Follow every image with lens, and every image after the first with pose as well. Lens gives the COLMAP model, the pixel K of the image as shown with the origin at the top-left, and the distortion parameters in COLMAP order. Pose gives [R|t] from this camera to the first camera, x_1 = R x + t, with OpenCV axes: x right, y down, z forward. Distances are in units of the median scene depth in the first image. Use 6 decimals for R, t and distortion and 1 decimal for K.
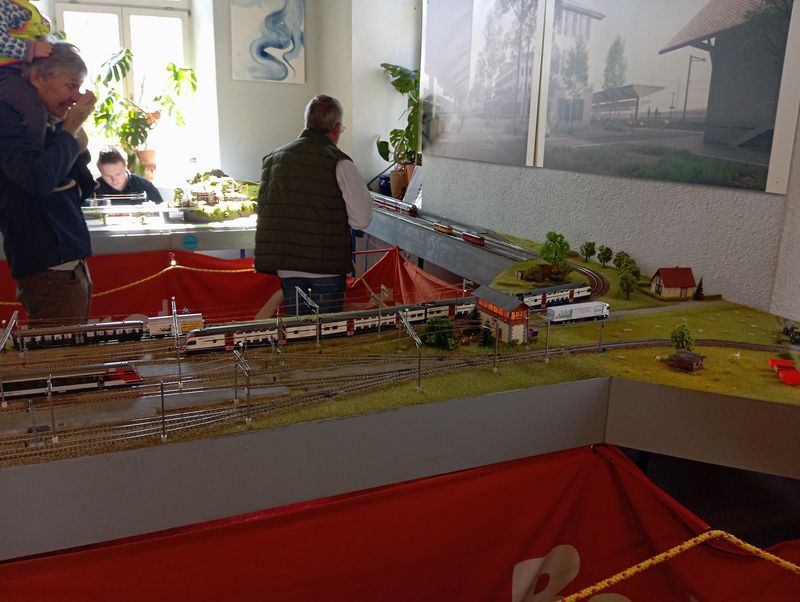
lens RADIAL K [[659.5, 0, 399.8], [0, 659.5, 301.1], [0, 0, 1]] dist [-0.008694, -0.026619]
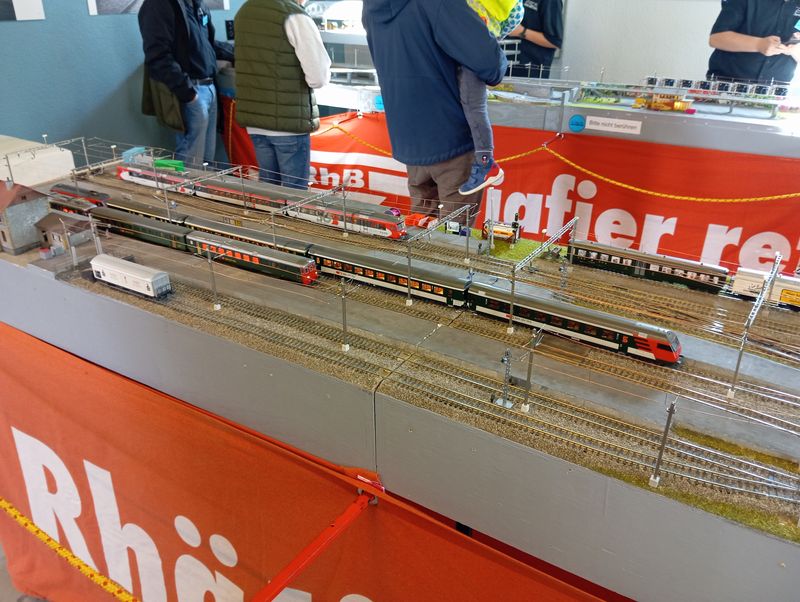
lens RADIAL K [[659.5, 0, 397.6], [0, 659.5, 298.2], [0, 0, 1]] dist [-0.008694, -0.026619]
pose [[0.571217, 0.325514, -0.753493, -0.067303], [-0.197443, 0.945537, 0.258799, -0.062109], [0.796698, 0.000941, 0.604377, 0.356293]]
